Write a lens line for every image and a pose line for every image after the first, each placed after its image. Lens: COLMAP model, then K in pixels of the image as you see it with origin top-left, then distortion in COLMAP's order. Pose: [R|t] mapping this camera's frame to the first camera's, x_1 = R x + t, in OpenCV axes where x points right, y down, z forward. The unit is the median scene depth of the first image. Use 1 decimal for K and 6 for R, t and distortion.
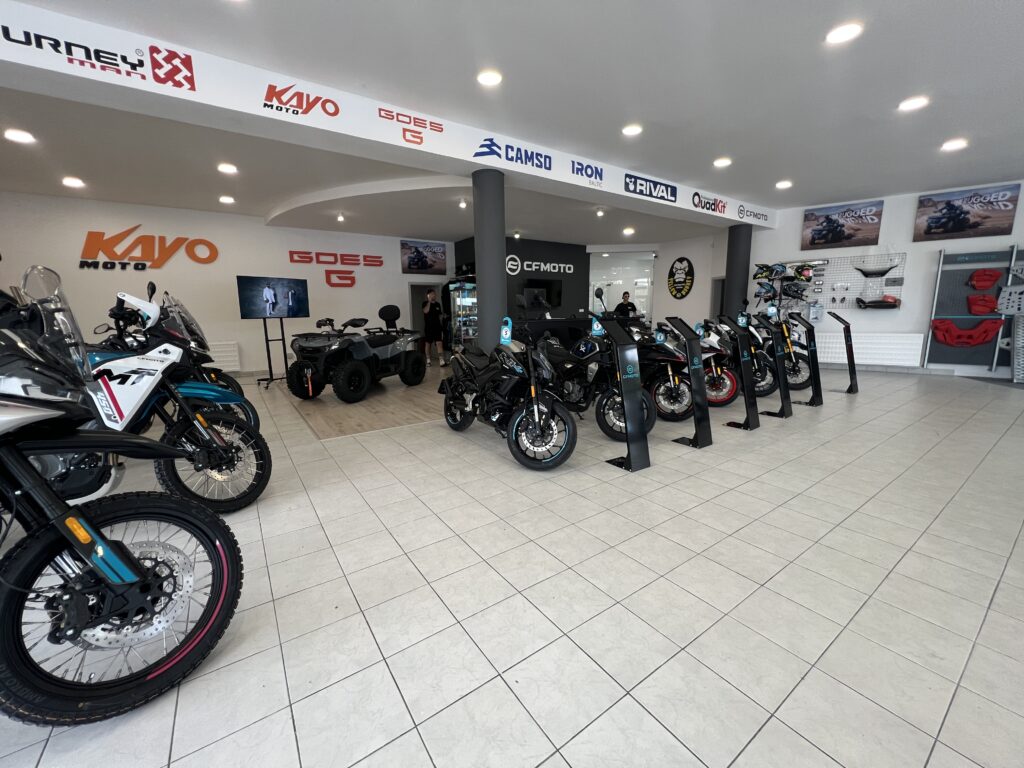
lens RADIAL K [[408.9, 0, 511.0], [0, 408.9, 381.0], [0, 0, 1]] dist [0.000043, -0.000227]
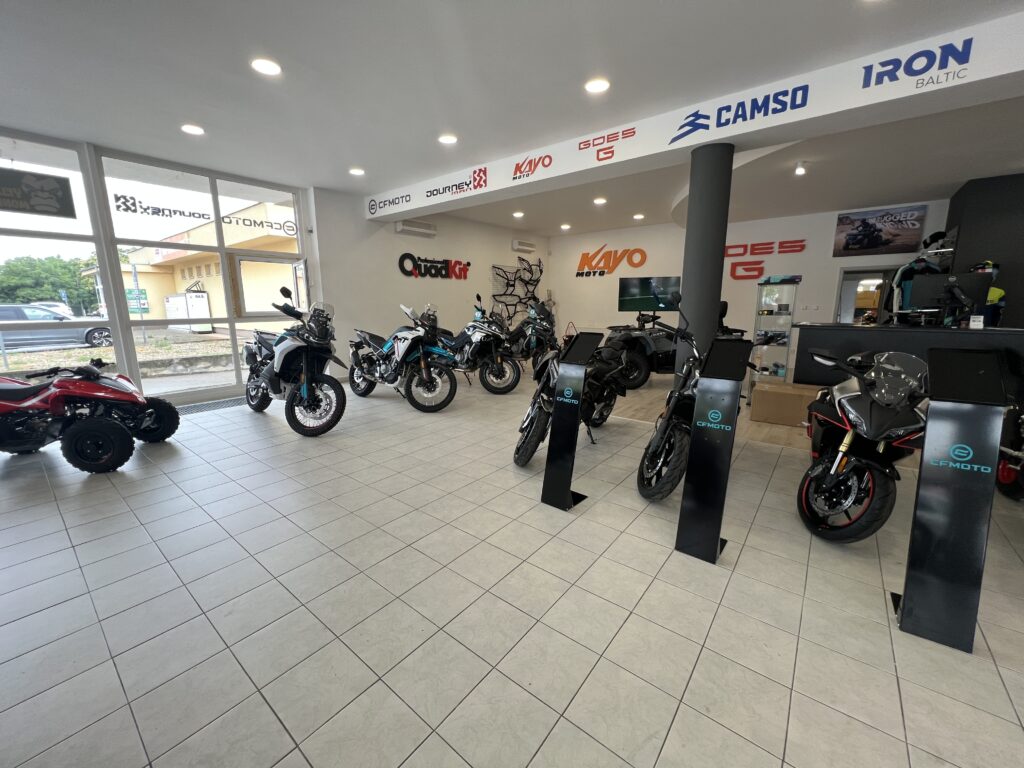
lens RADIAL K [[408.9, 0, 510.9], [0, 408.9, 381.3], [0, 0, 1]] dist [0.000043, -0.000227]
pose [[0.289999, 0.193836, -0.937192, 0.609659], [-0.158759, 0.975450, 0.152623, -0.094625], [0.943767, 0.104527, 0.313652, 0.351807]]
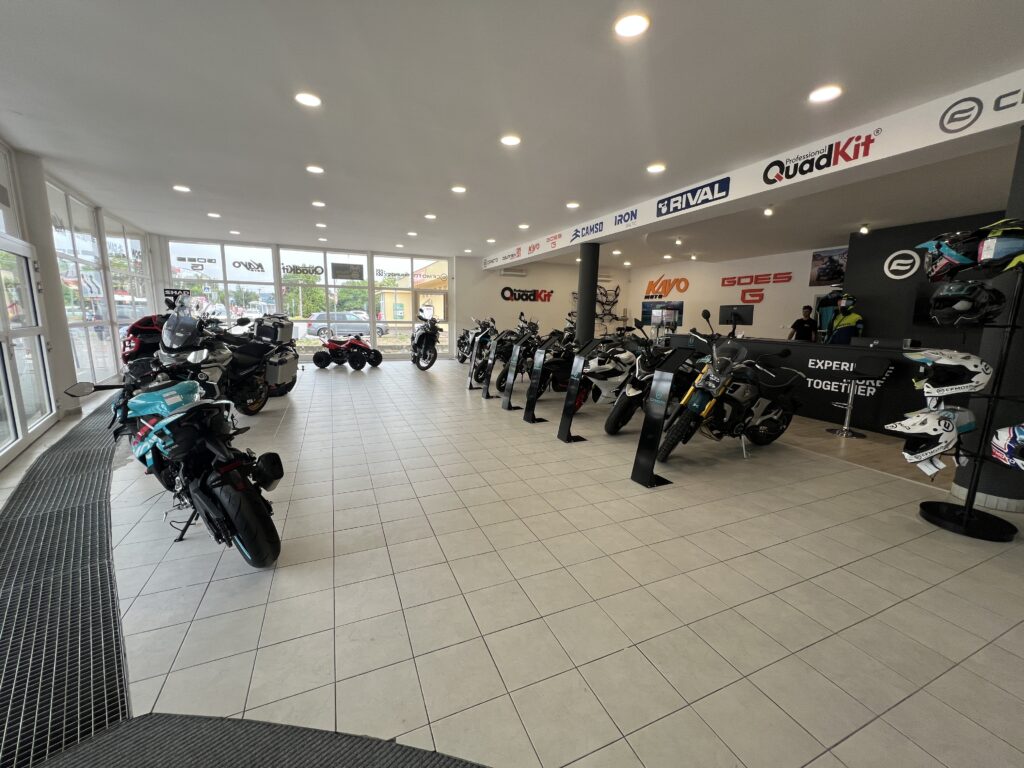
lens RADIAL K [[408.9, 0, 509.1], [0, 408.9, 380.4], [0, 0, 1]] dist [0.000043, -0.000227]
pose [[-0.196792, 0.165556, -0.966366, 1.520119], [-0.177217, 0.963399, 0.201136, -0.213688], [0.964296, 0.210838, -0.160250, 0.935296]]
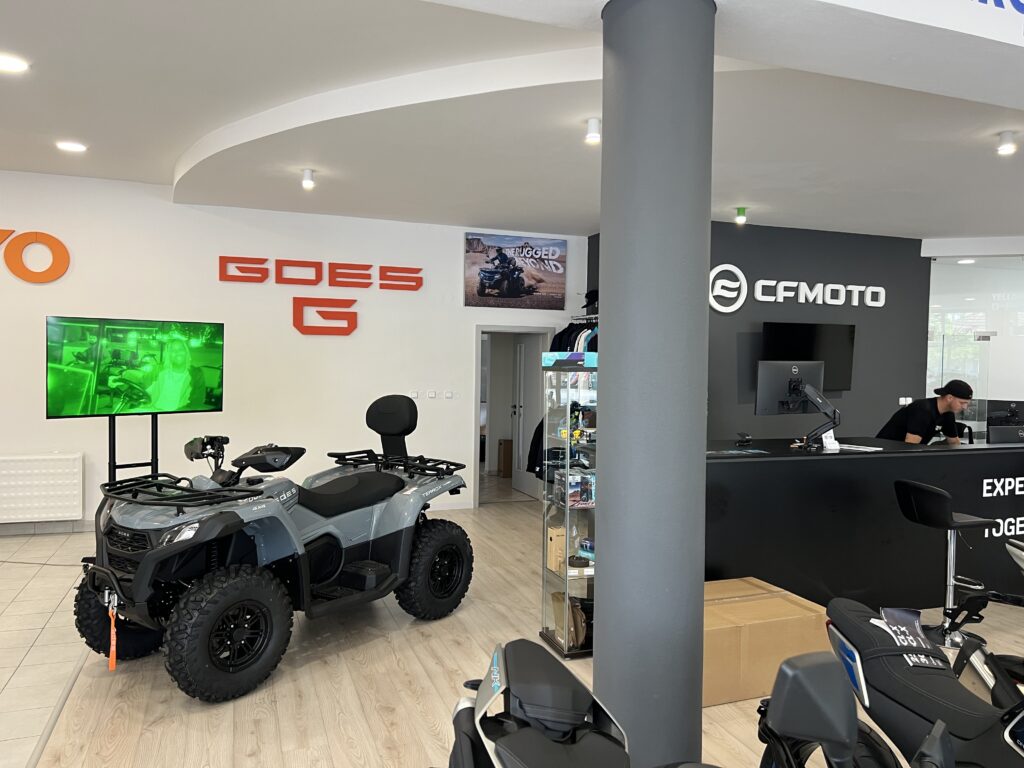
lens RADIAL K [[767.2, 0, 520.5], [0, 767.2, 383.2], [0, 0, 1]] dist [0.063581, -0.070119]
pose [[0.968835, 0.038275, -0.244730, -0.005398], [-0.071118, 0.989375, -0.126804, -0.146548], [0.237277, 0.140257, 0.961264, 0.424753]]
